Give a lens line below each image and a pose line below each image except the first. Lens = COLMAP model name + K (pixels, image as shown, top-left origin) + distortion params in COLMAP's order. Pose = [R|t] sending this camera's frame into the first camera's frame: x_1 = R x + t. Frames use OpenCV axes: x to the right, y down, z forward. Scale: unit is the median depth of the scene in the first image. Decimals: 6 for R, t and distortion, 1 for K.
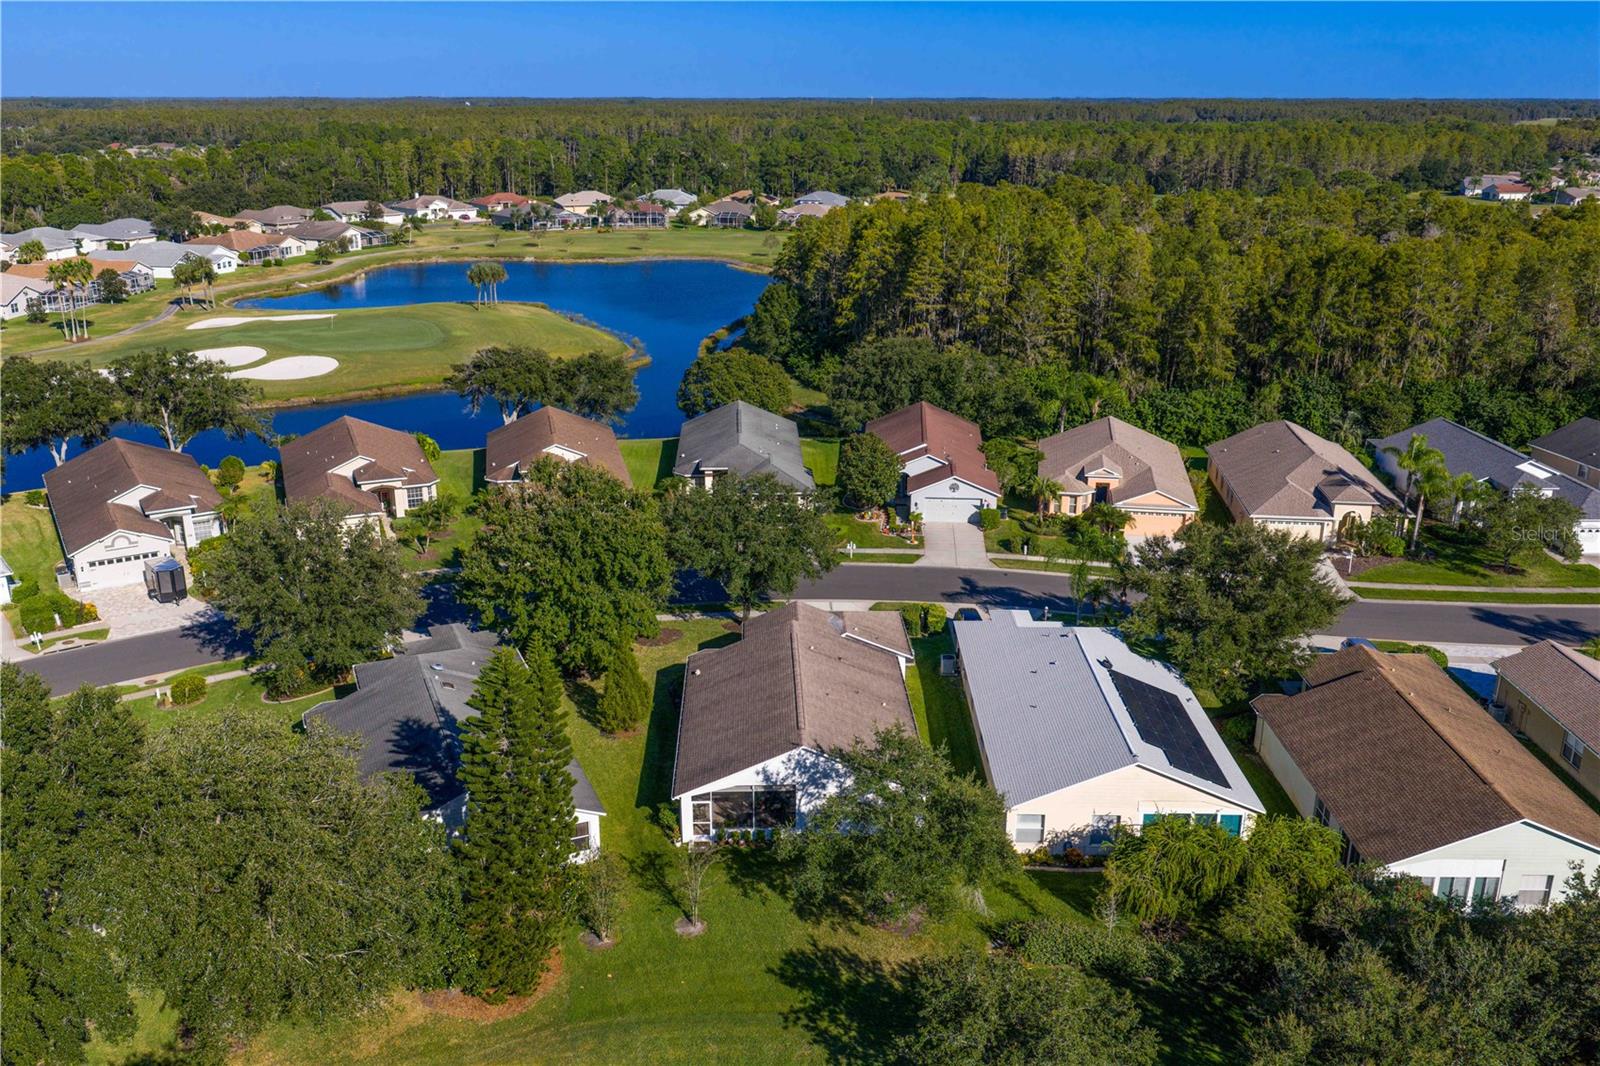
lens RADIAL K [[1328.5, 0, 798.7], [0, 1328.5, 539.3], [0, 0, 1]] dist [0.021525, -0.031606]
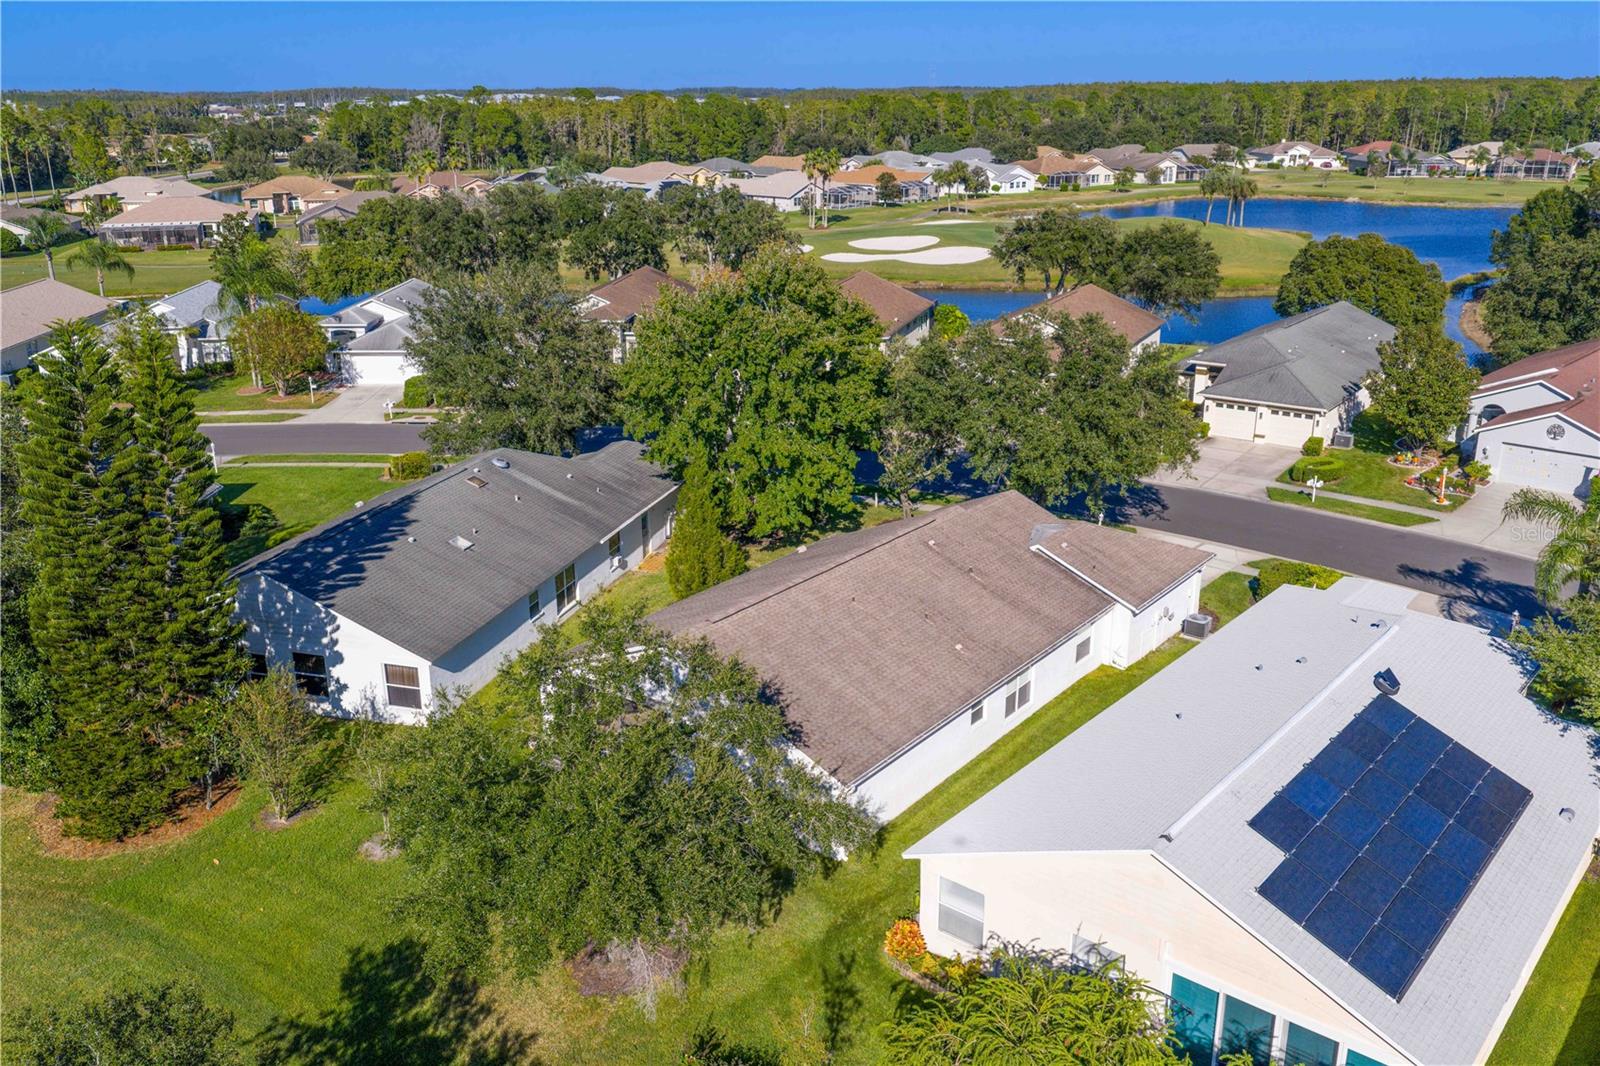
lens RADIAL K [[1328.5, 0, 801.5], [0, 1328.5, 529.9], [0, 0, 1]] dist [0.021525, -0.031606]
pose [[0.774340, 0.194017, -0.602291, 0.389563], [-0.194715, 0.978708, 0.064937, 0.055508], [0.602066, 0.066992, 0.795631, 0.546583]]
